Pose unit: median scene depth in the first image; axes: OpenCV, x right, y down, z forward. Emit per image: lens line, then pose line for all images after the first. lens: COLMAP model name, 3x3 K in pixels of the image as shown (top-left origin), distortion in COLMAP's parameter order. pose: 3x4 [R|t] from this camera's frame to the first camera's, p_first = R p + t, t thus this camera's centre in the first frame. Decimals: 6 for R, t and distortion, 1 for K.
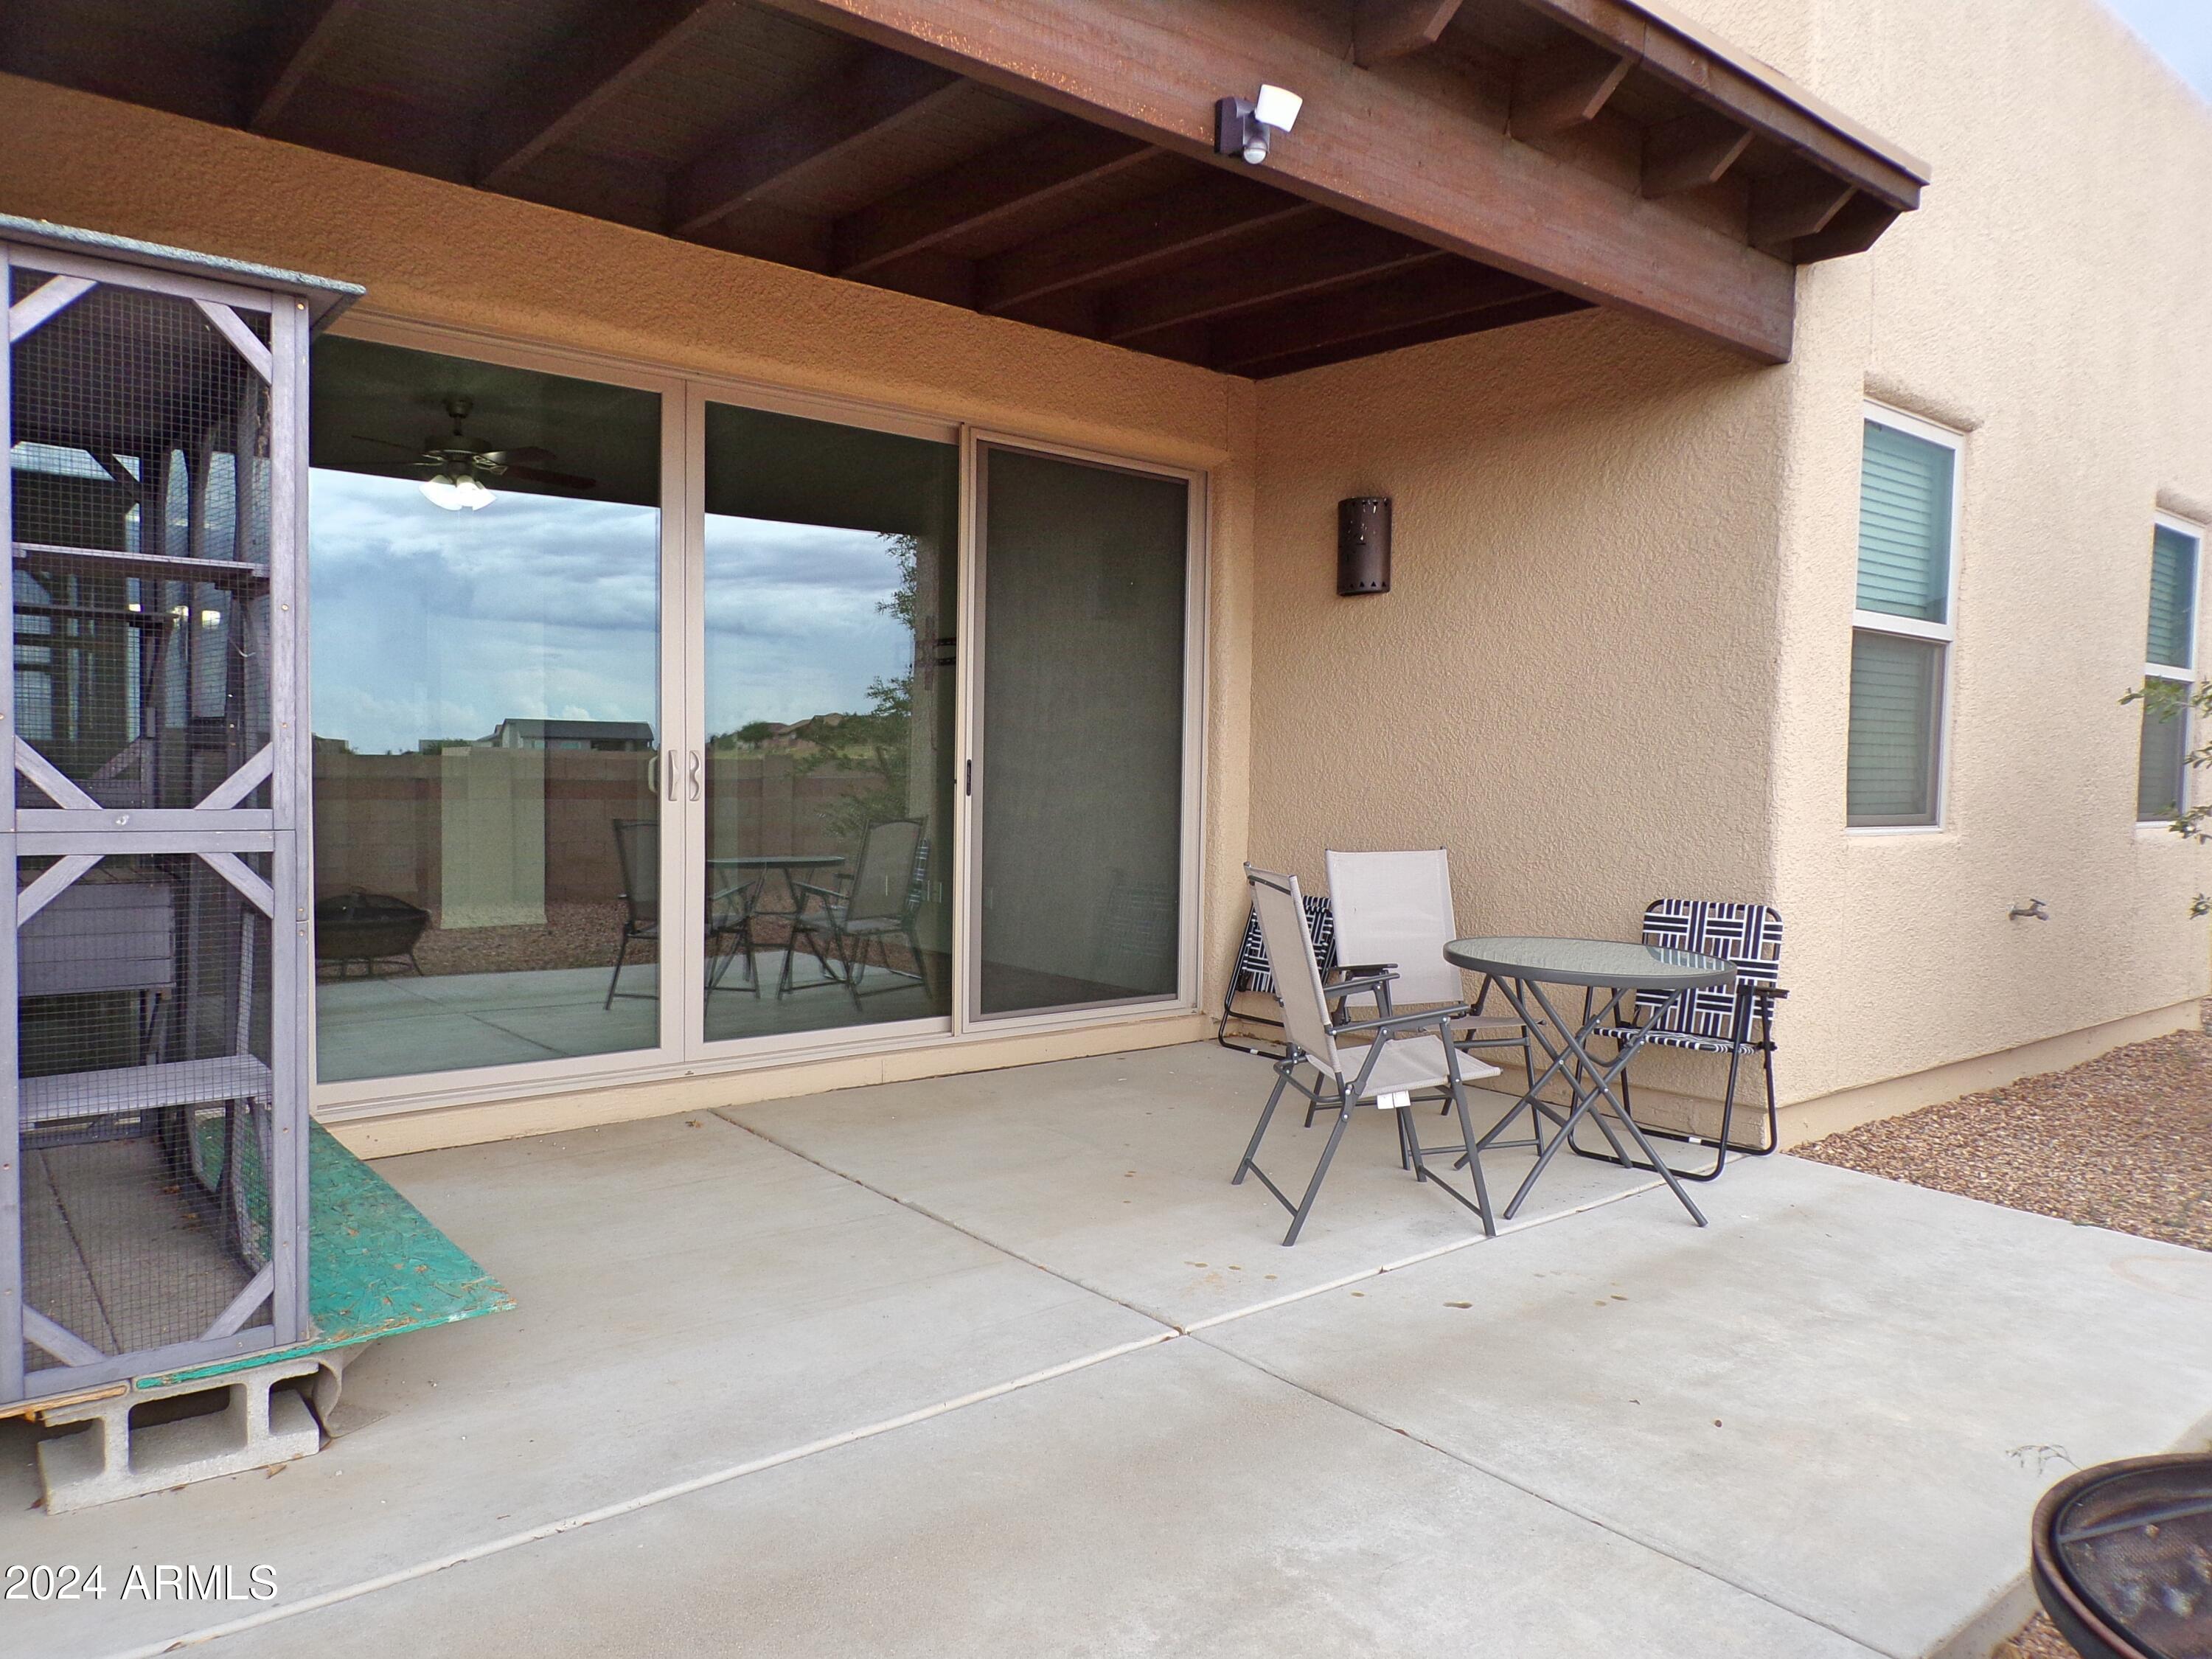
lens RADIAL K [[1518.7, 0, 1099.9], [0, 1518.7, 857.9], [0, 0, 1]] dist [-0.011583, 0.014553]
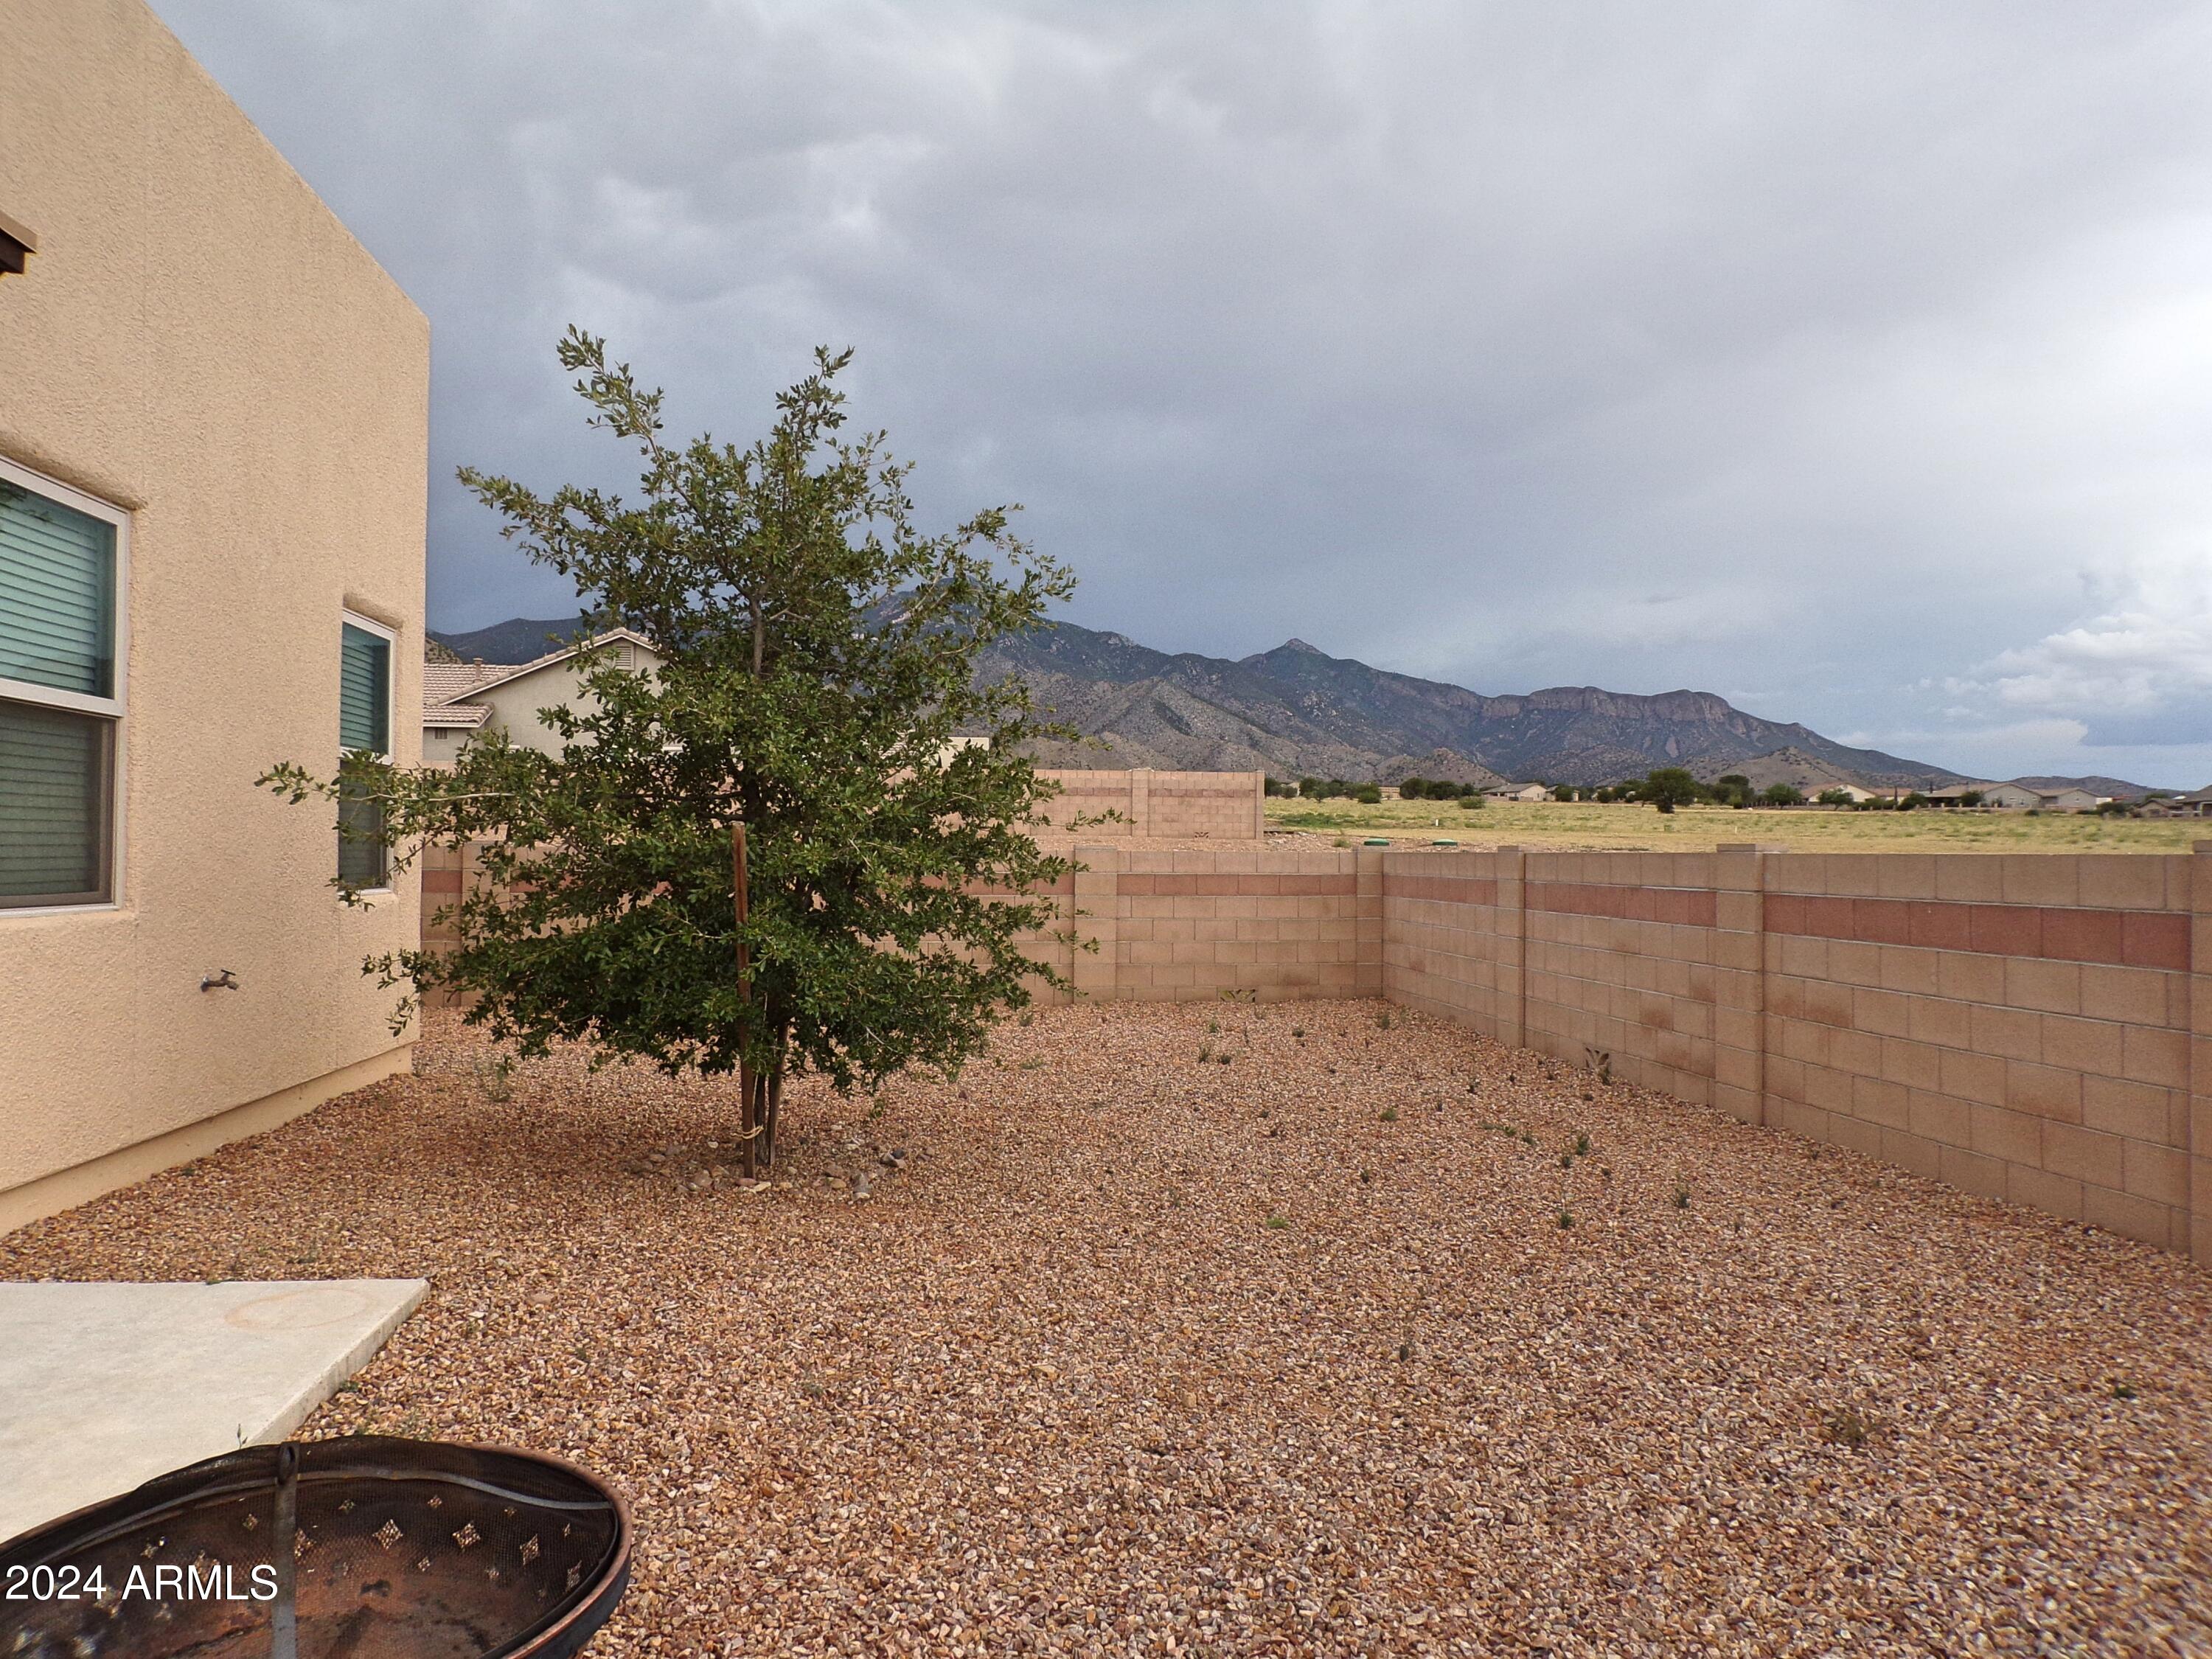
lens RADIAL K [[1518.7, 0, 1092.2], [0, 1518.7, 854.0], [0, 0, 1]] dist [-0.011583, 0.014553]
pose [[0.544686, -0.009869, 0.838582, 0.075321], [0.048555, 0.998625, -0.019785, -0.002770], [-0.837233, 0.051494, 0.544416, -0.068767]]
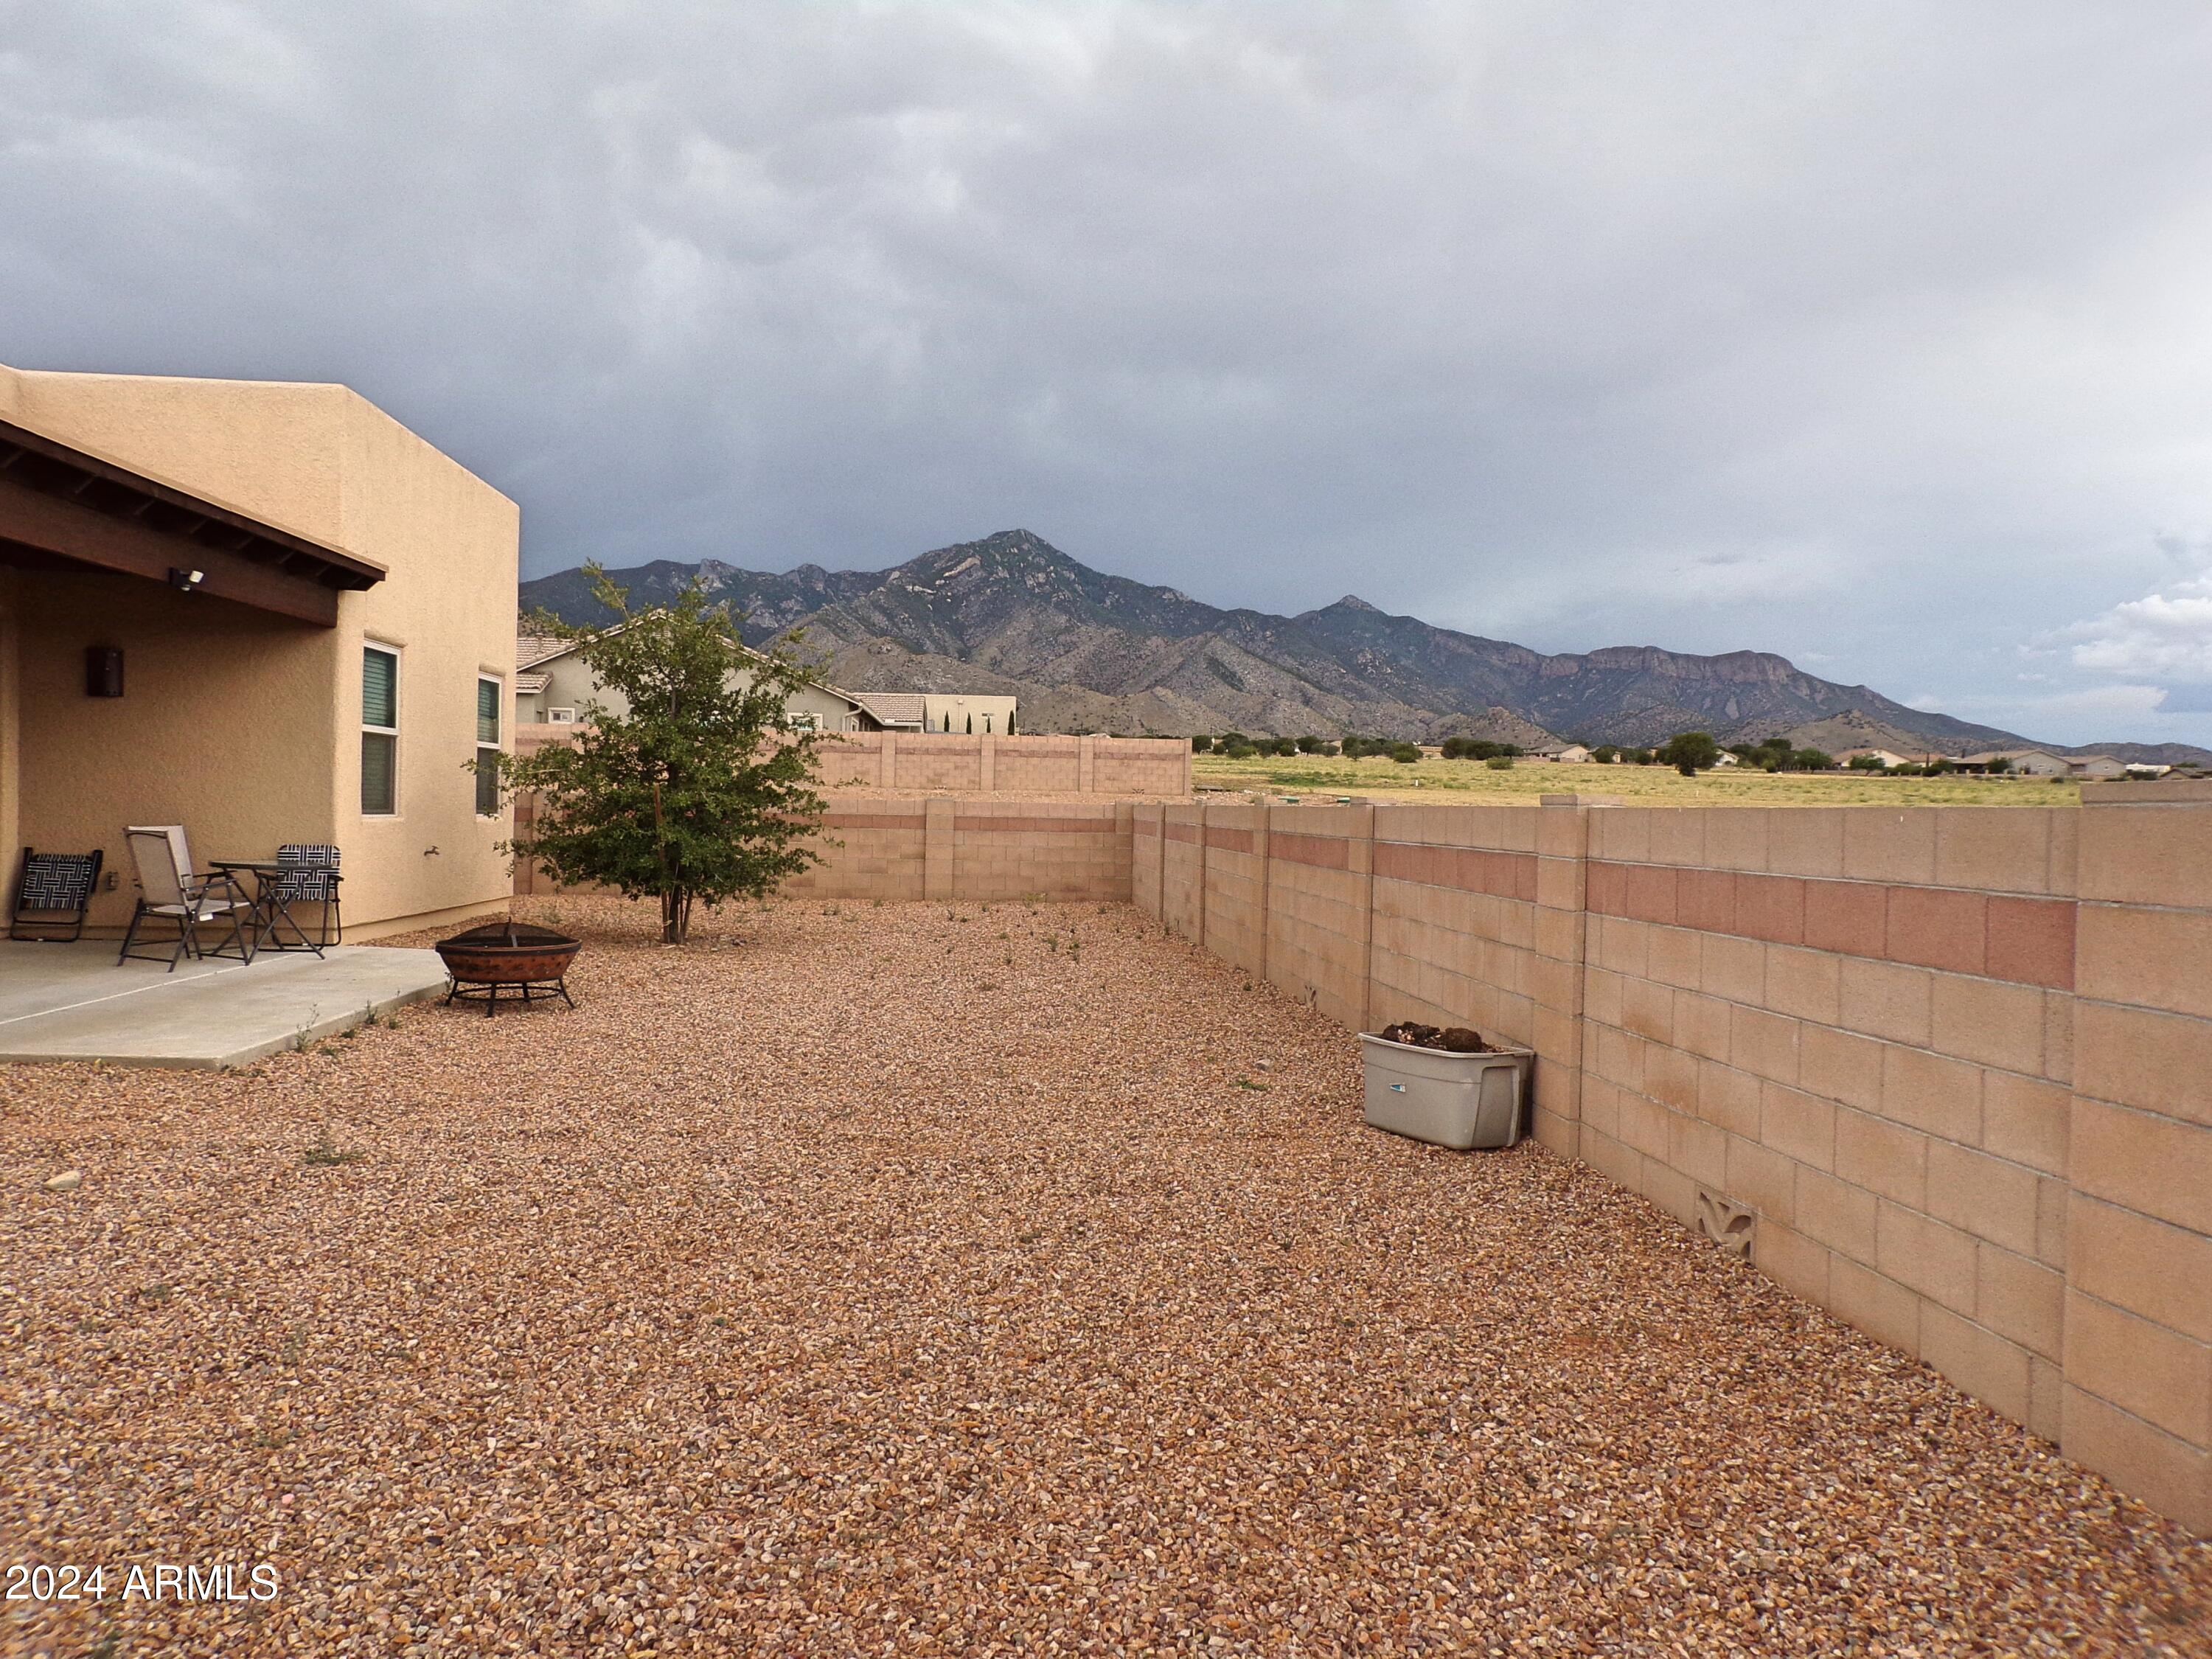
lens RADIAL K [[1518.7, 0, 1103.9], [0, 1518.7, 838.4], [0, 0, 1]] dist [-0.011583, 0.014553]
pose [[0.566988, -0.018353, 0.823521, -0.766147], [0.034288, 0.999411, -0.001334, 0.058008], [-0.823012, 0.028994, 0.567284, -1.247084]]
